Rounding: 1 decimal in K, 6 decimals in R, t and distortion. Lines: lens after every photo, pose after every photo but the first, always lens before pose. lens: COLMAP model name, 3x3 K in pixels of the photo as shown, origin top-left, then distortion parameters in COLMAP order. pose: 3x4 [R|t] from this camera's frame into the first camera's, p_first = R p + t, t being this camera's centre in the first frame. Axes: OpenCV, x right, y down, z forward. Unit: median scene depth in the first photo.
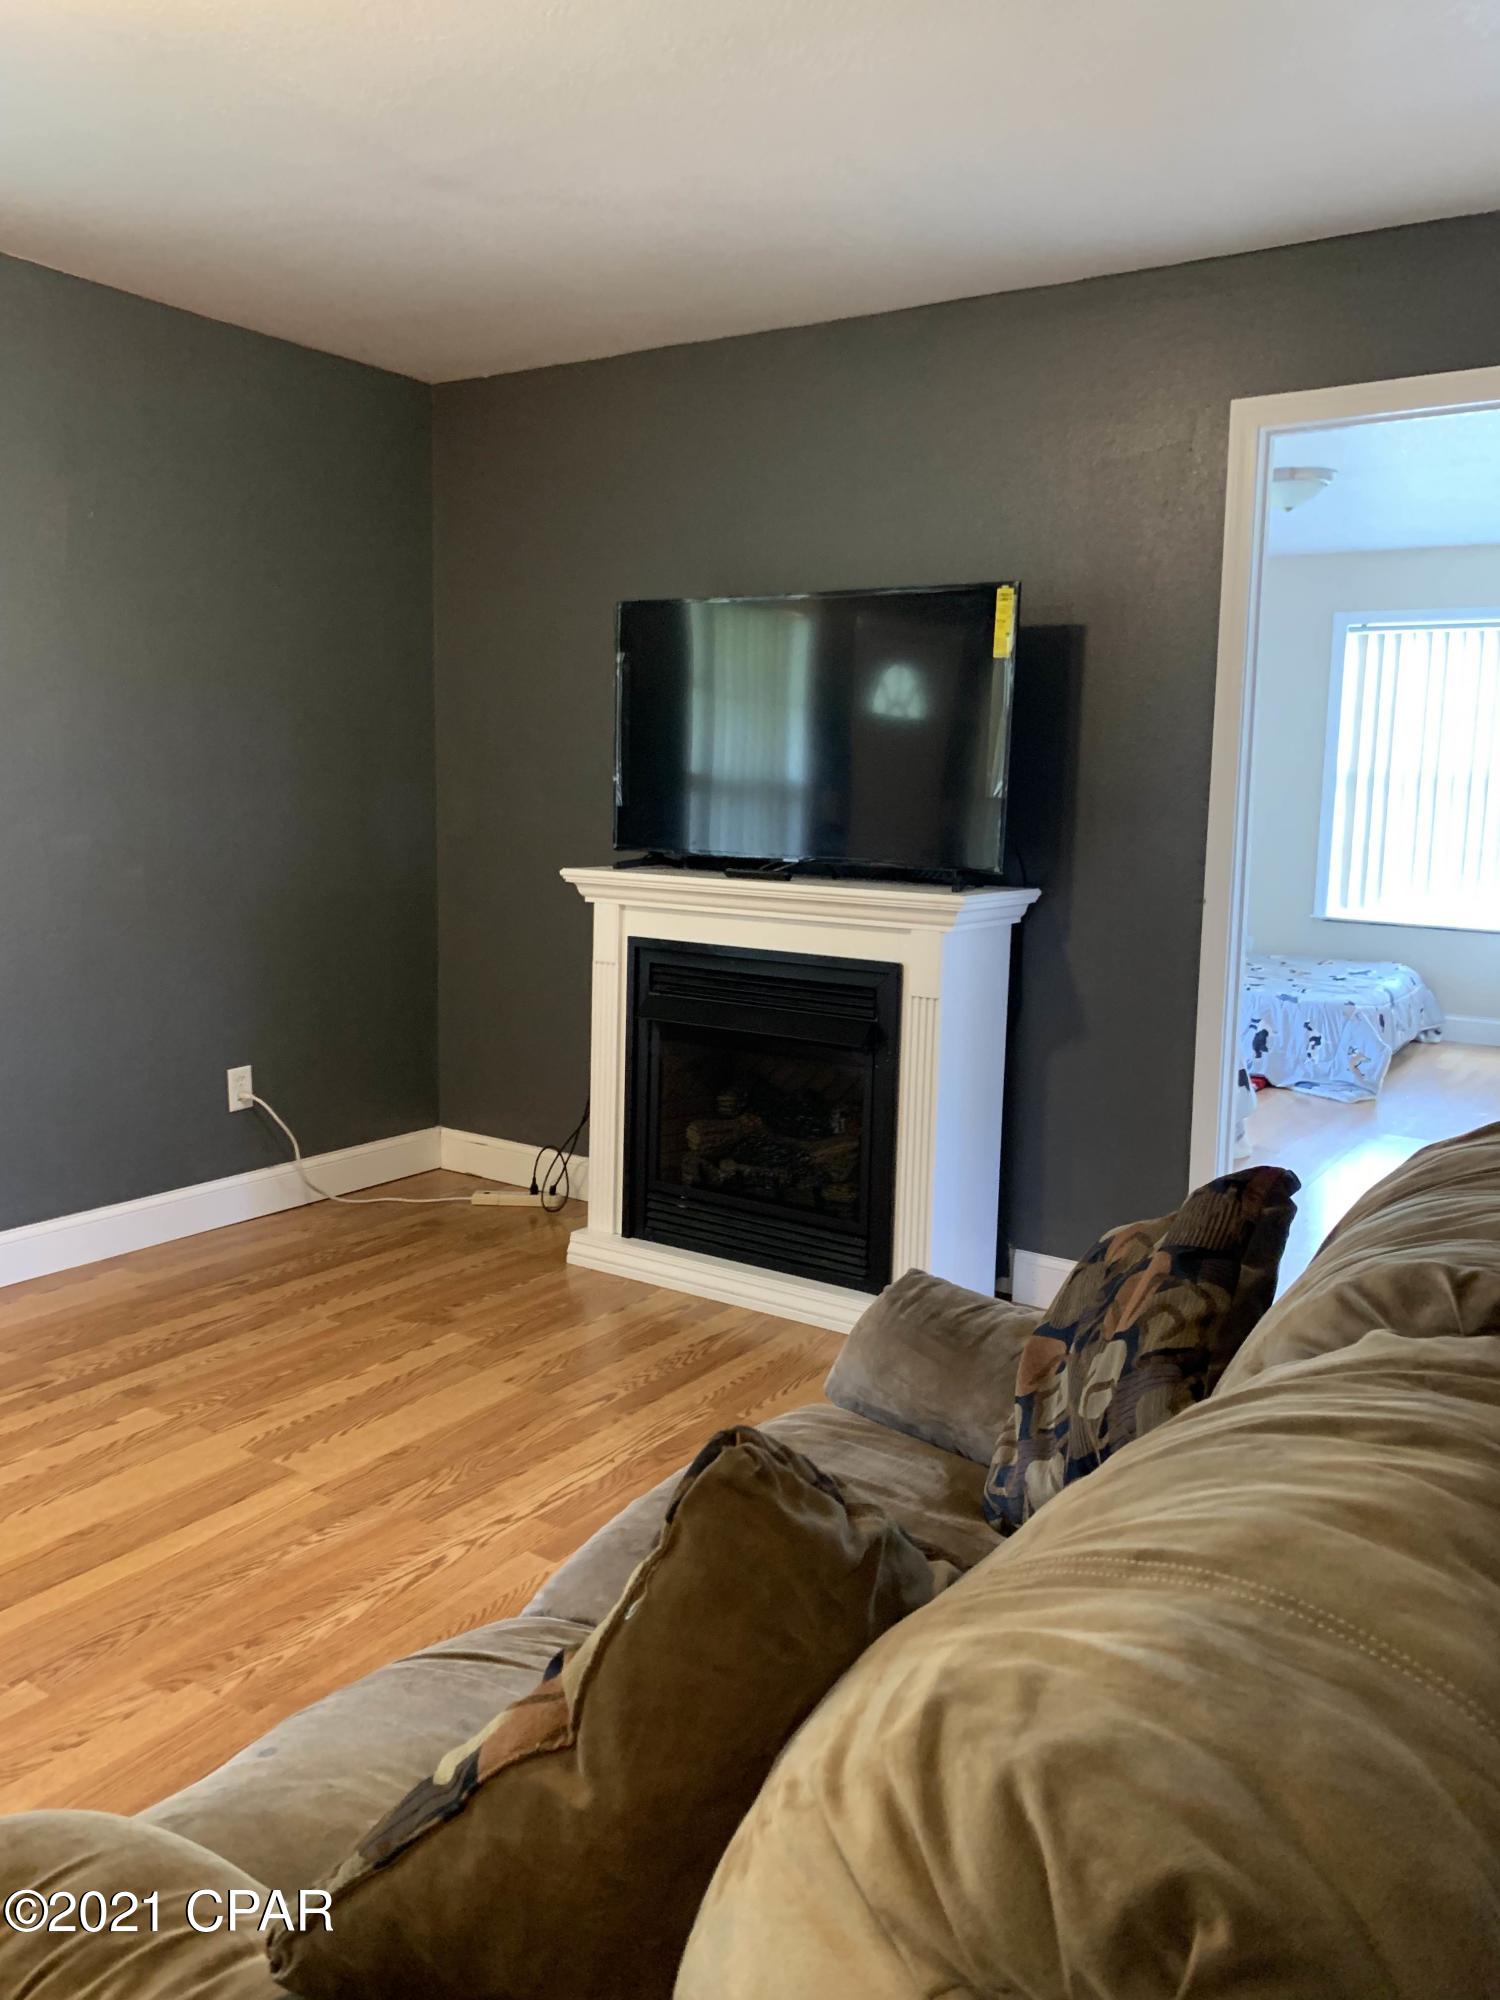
lens RADIAL K [[1523.6, 0, 750.0], [0, 1523.6, 1000.0], [0, 0, 1]] dist [0.001981, -0.049167]
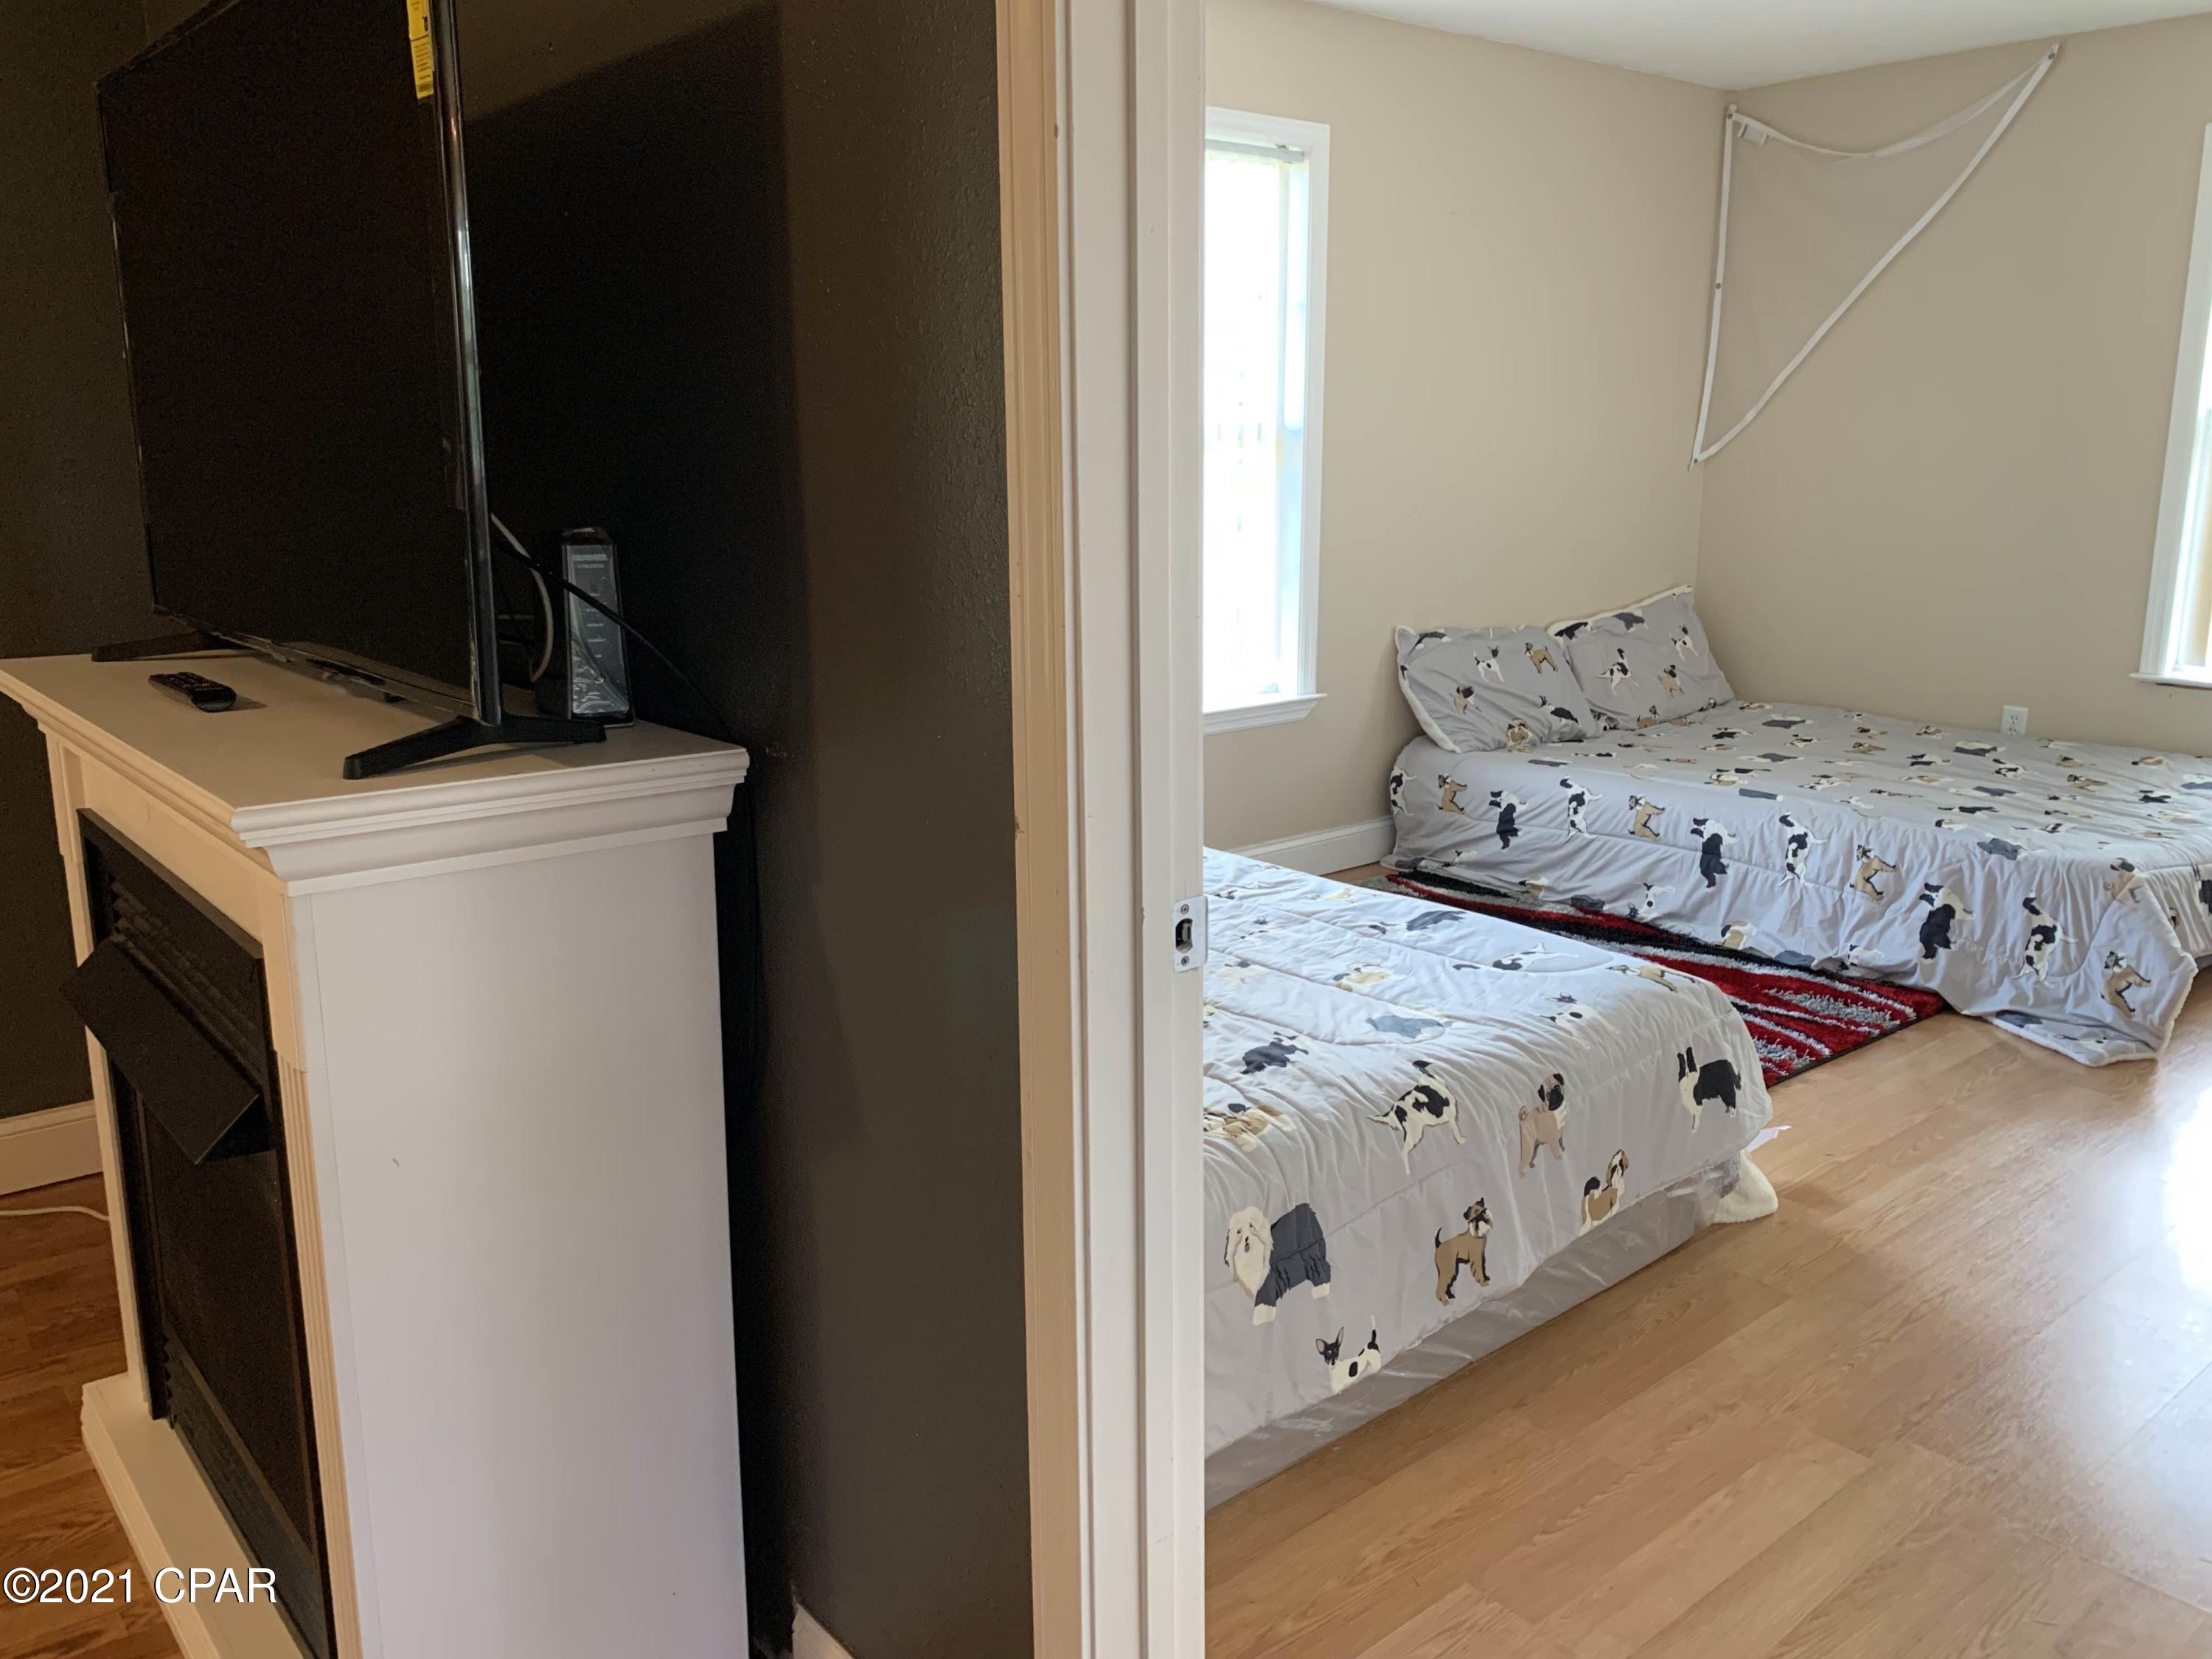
lens RADIAL K [[1685.1, 0, 1096.5], [0, 1685.1, 810.4], [0, 0, 1]] dist [0.001981, -0.049167]
pose [[0.957207, 0.039261, -0.286730, 0.222899], [-0.020304, 0.997424, 0.068792, -0.050015], [0.288692, -0.060026, 0.955538, 0.352114]]
